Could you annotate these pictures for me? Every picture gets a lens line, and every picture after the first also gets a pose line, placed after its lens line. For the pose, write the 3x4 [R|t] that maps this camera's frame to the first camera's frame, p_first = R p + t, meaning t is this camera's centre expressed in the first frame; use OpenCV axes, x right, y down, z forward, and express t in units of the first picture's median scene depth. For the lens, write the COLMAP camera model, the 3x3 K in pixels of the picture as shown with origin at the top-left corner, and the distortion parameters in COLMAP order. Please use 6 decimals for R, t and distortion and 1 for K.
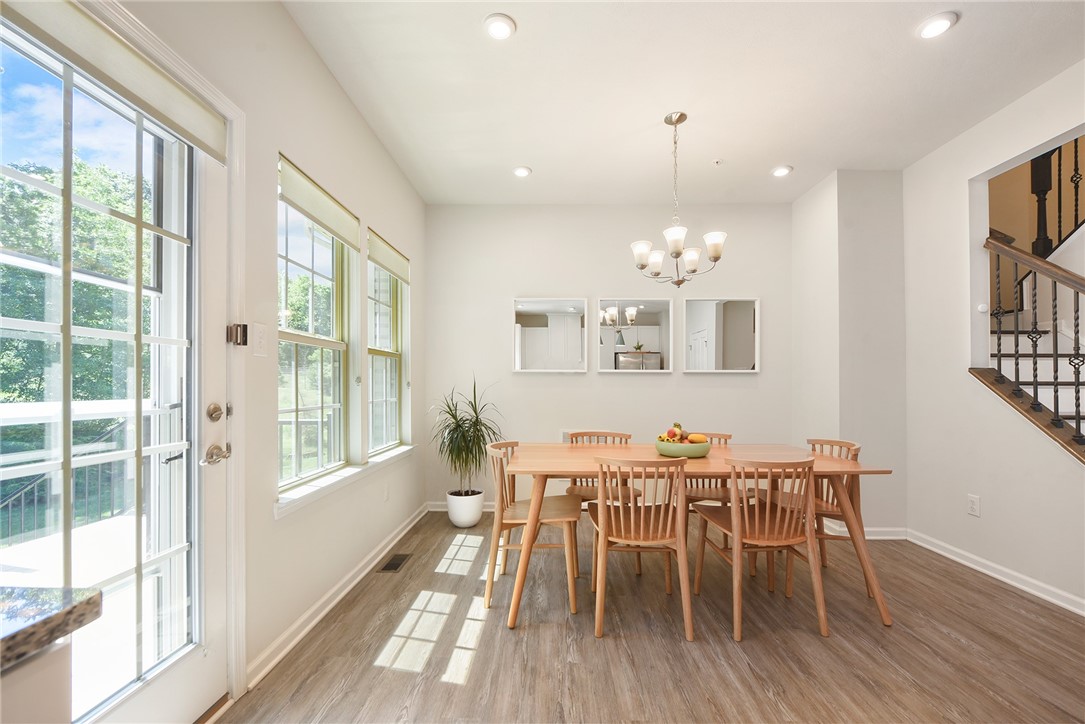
lens RADIAL K [[441.4, 0, 560.5], [0, 441.4, 381.2], [0, 0, 1]] dist [-0.000671, -0.002990]
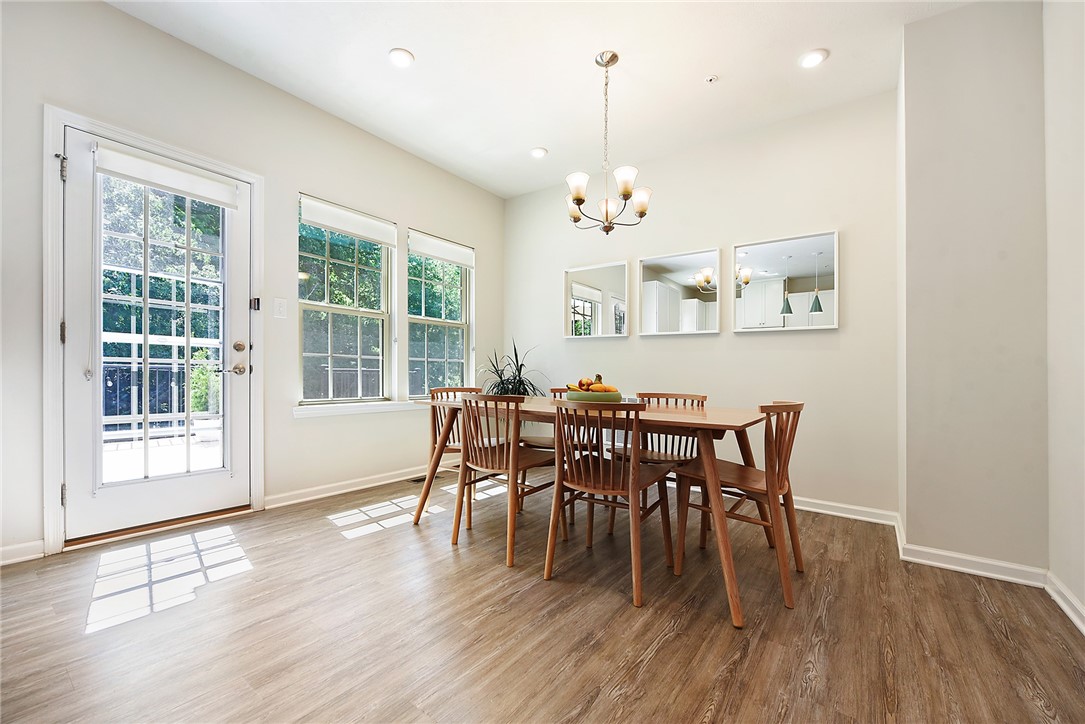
lens RADIAL K [[441.4, 0, 542.9], [0, 441.4, 376.5], [0, 0, 1]] dist [-0.000671, -0.002990]
pose [[0.811999, 0.018521, -0.583365, 1.062055], [-0.011900, 0.999814, 0.015178, 0.121842], [0.583538, -0.005383, 0.812068, 0.198369]]
